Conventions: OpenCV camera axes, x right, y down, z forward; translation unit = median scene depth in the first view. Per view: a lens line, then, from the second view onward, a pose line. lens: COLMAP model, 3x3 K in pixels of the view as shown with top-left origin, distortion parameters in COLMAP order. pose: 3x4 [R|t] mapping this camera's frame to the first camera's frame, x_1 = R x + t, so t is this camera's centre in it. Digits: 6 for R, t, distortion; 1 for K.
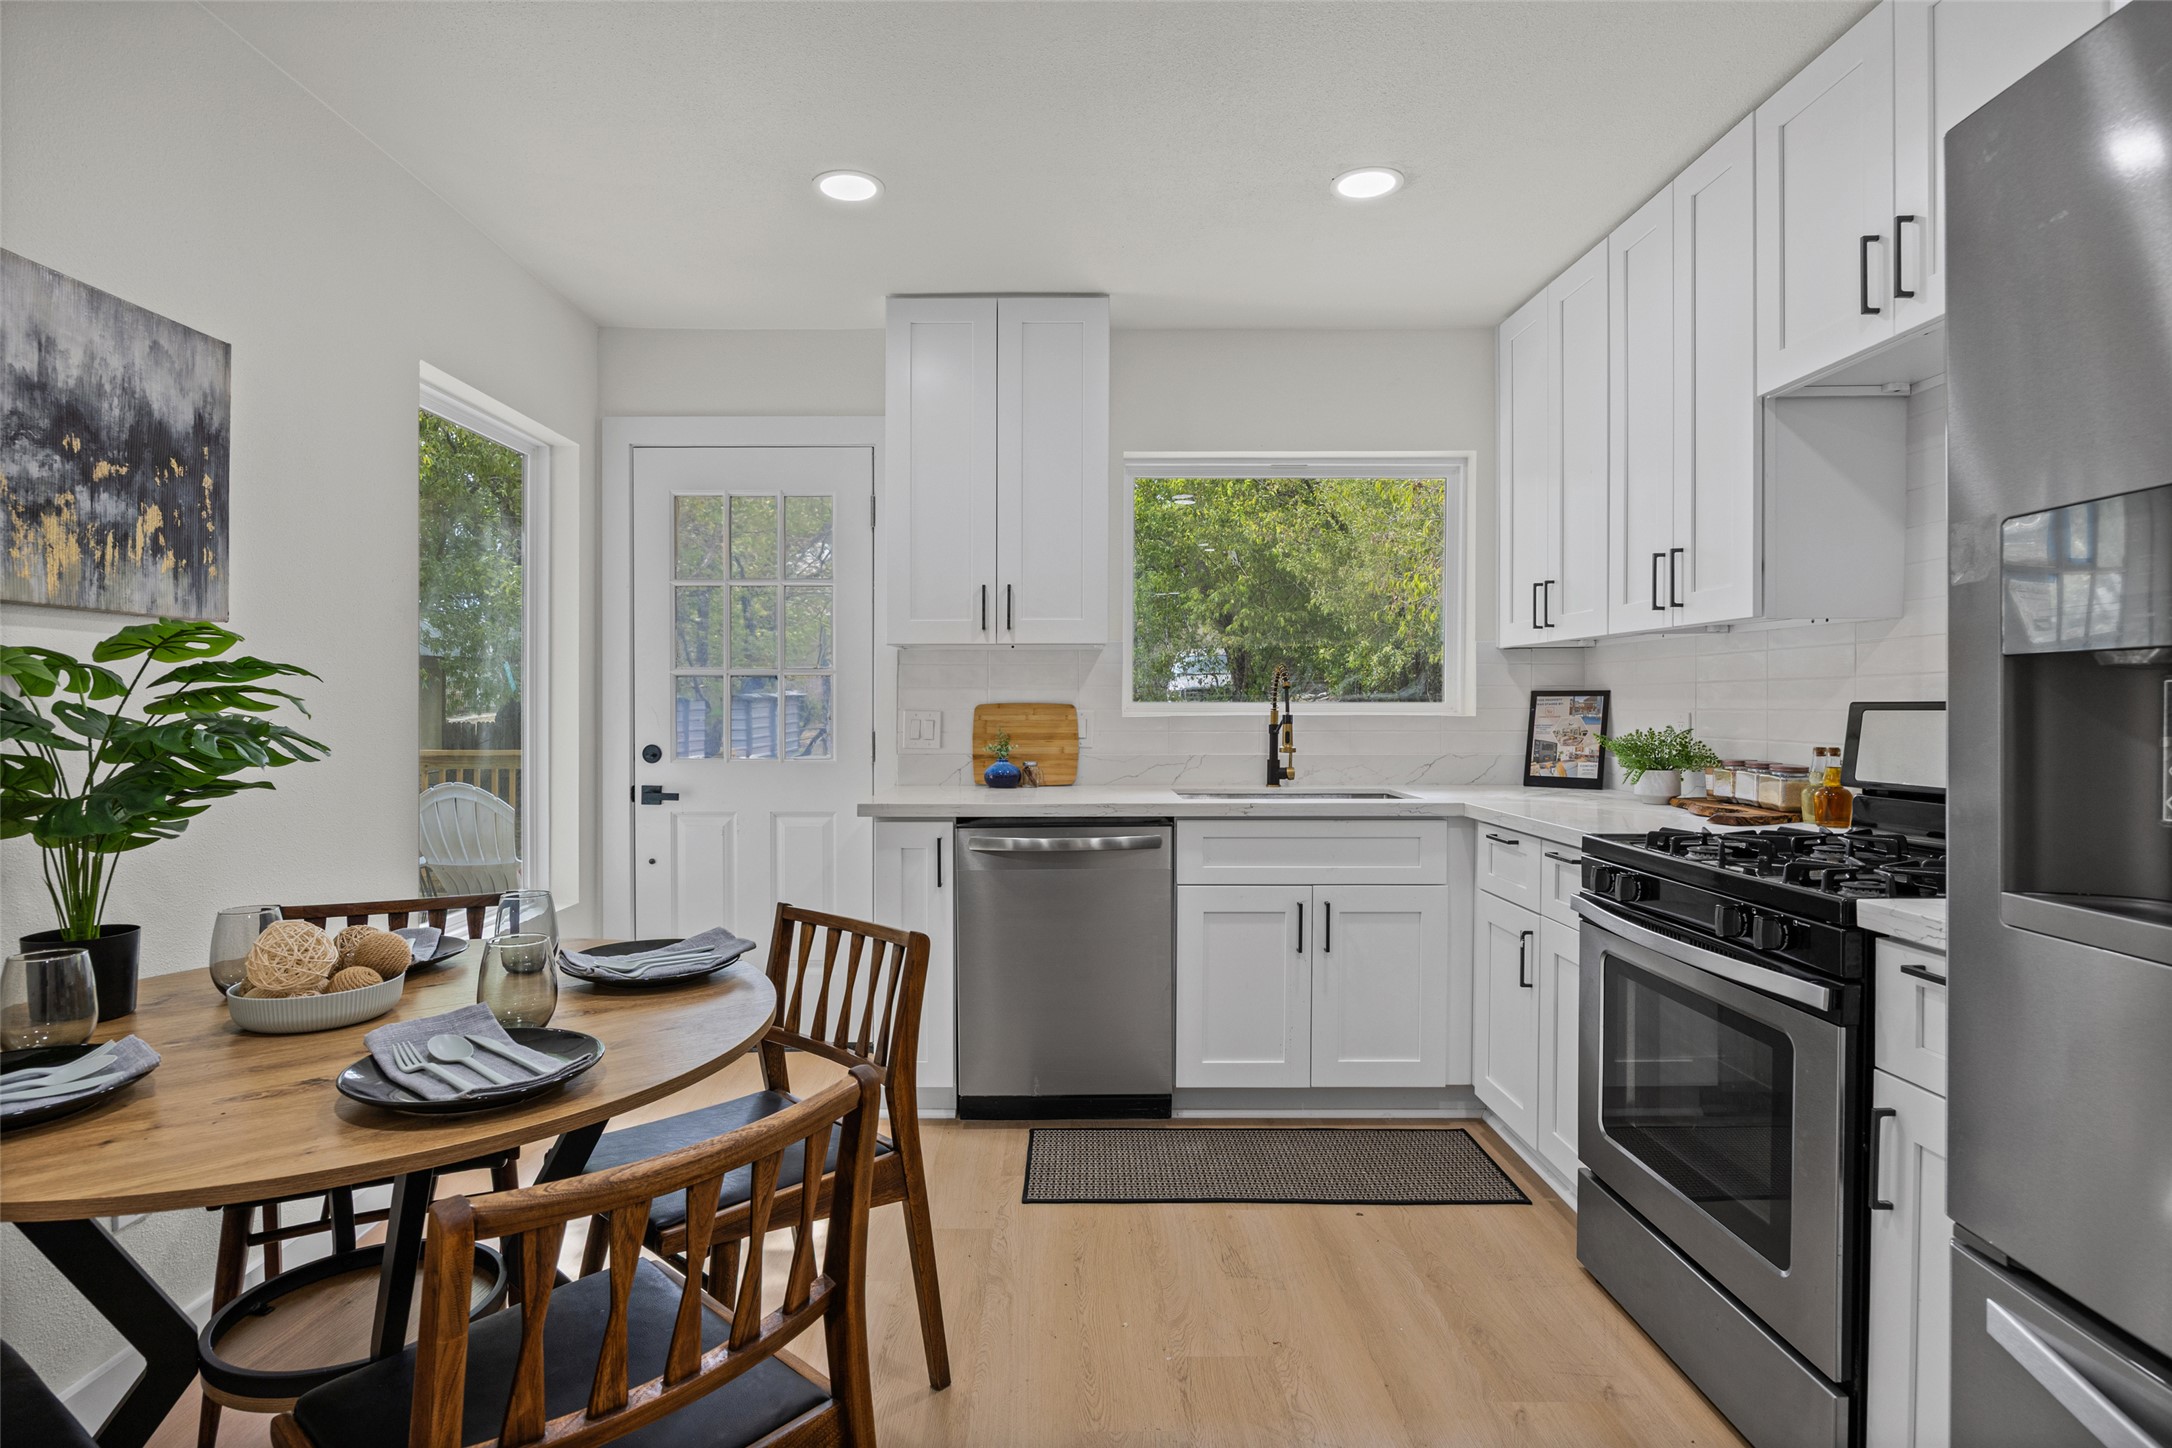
lens RADIAL K [[1091.9, 0, 1074.8], [0, 1091.9, 733.6], [0, 0, 1]] dist [-0.008048, -0.001455]
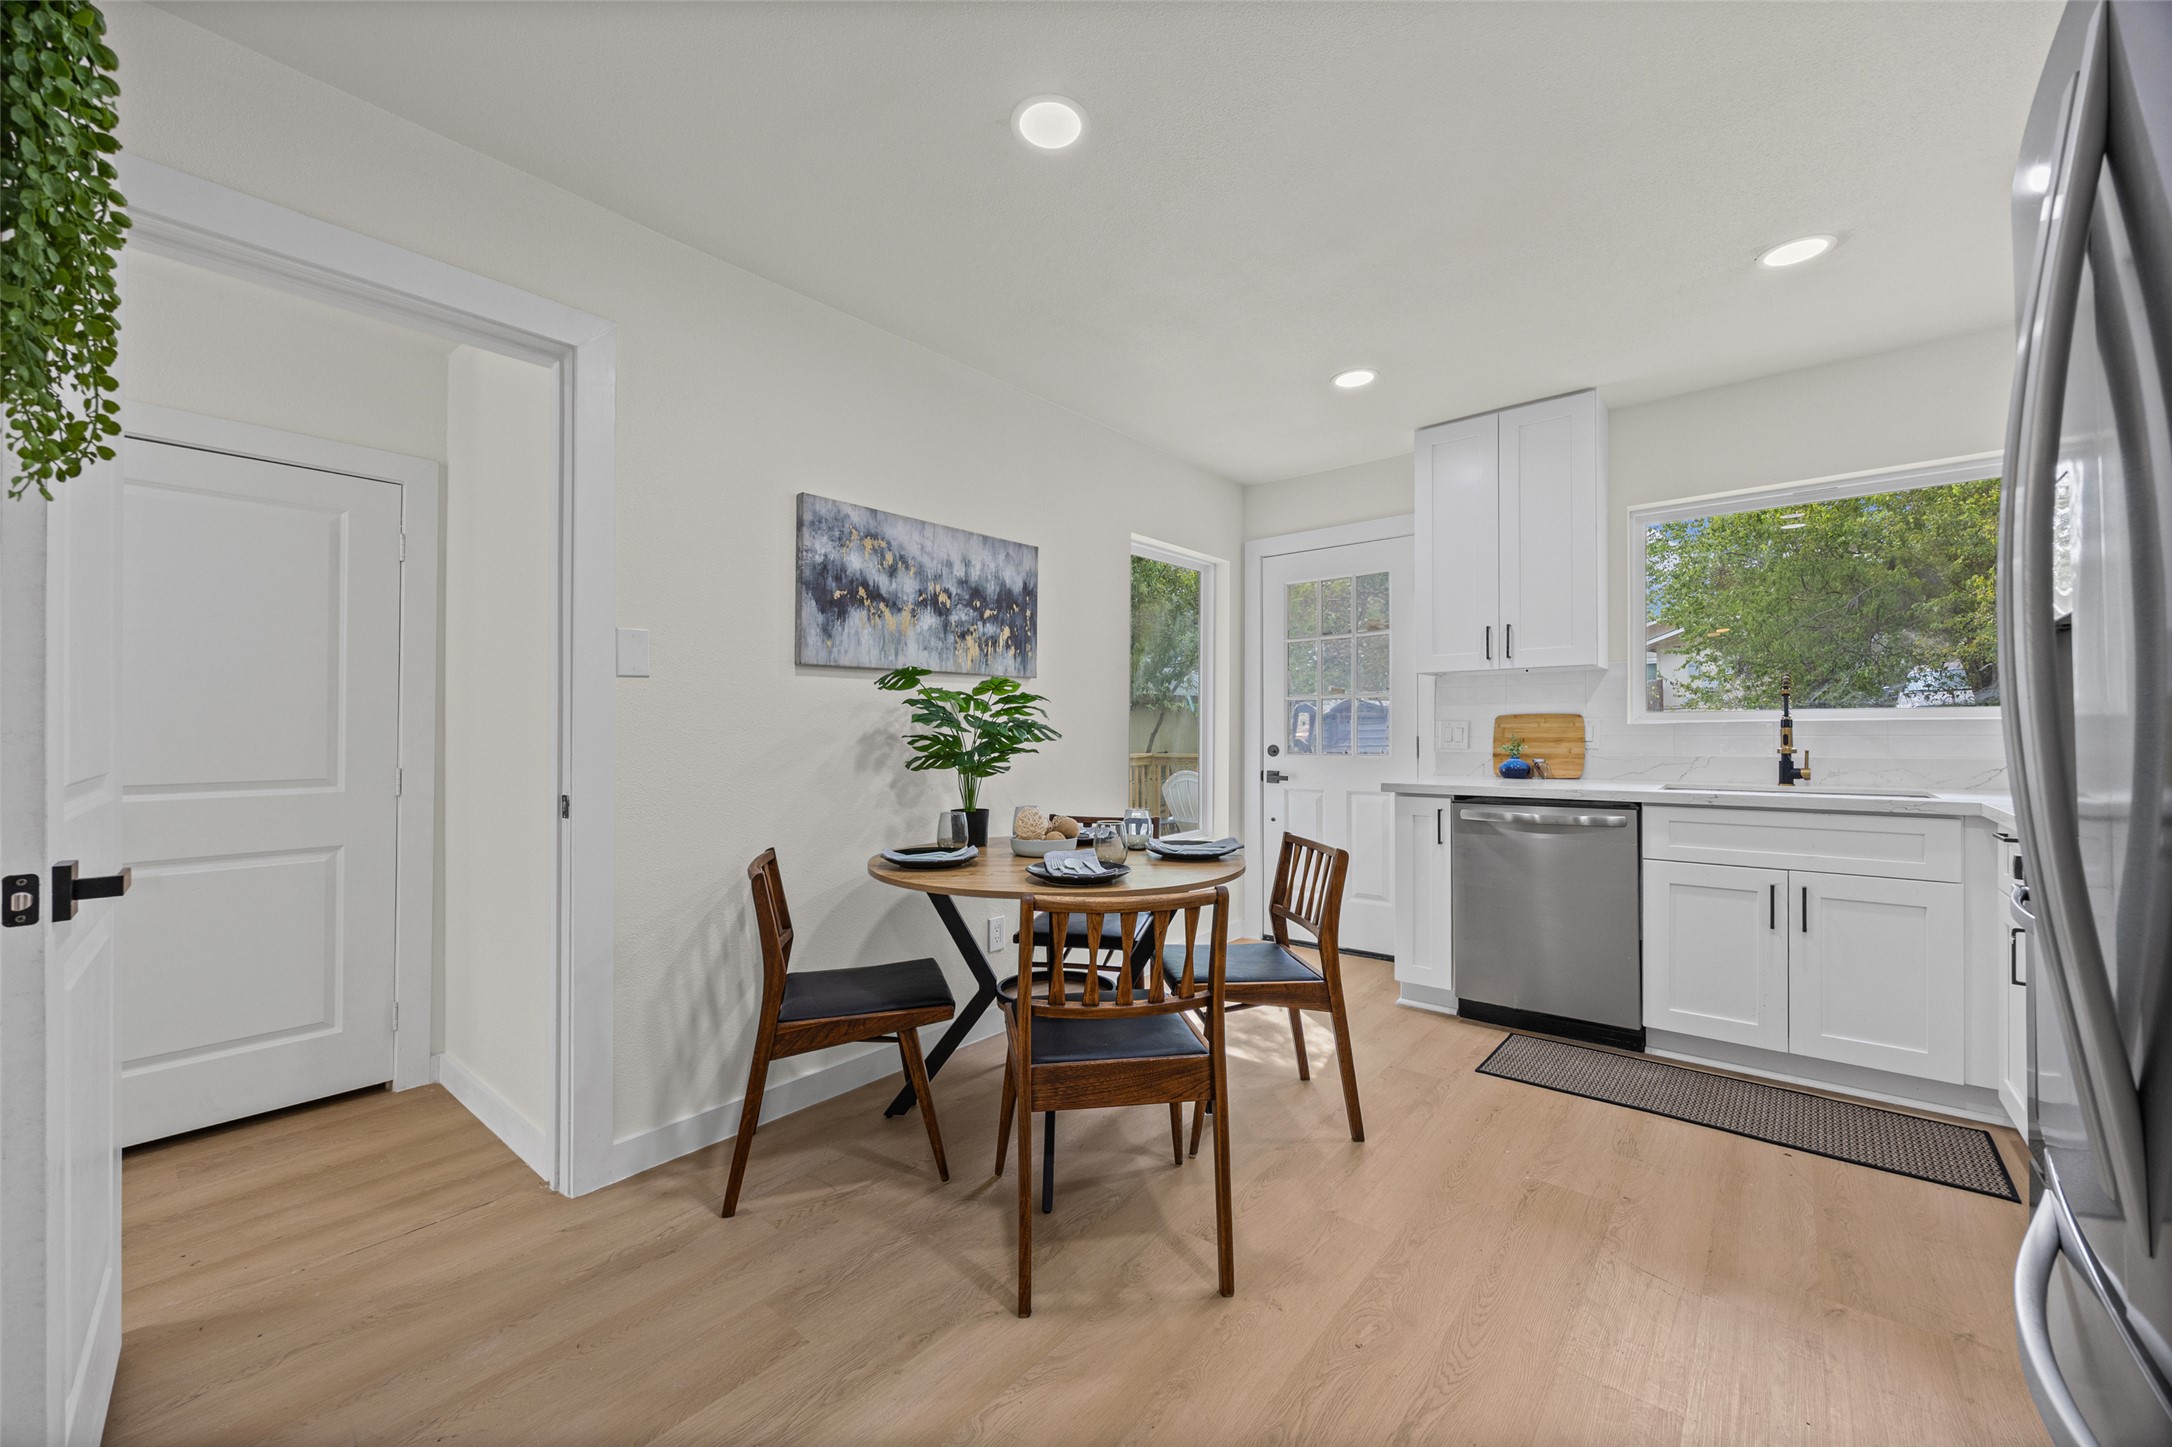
lens RADIAL K [[842.5, 0, 1088.6], [0, 842.5, 731.3], [0, 0, 1]] dist [-0.002892, -0.000063]
pose [[0.768896, -0.004923, -0.639355, 0.221514], [-0.009724, 0.999765, -0.019393, 0.020644], [0.639300, 0.021129, 0.768667, -0.123973]]
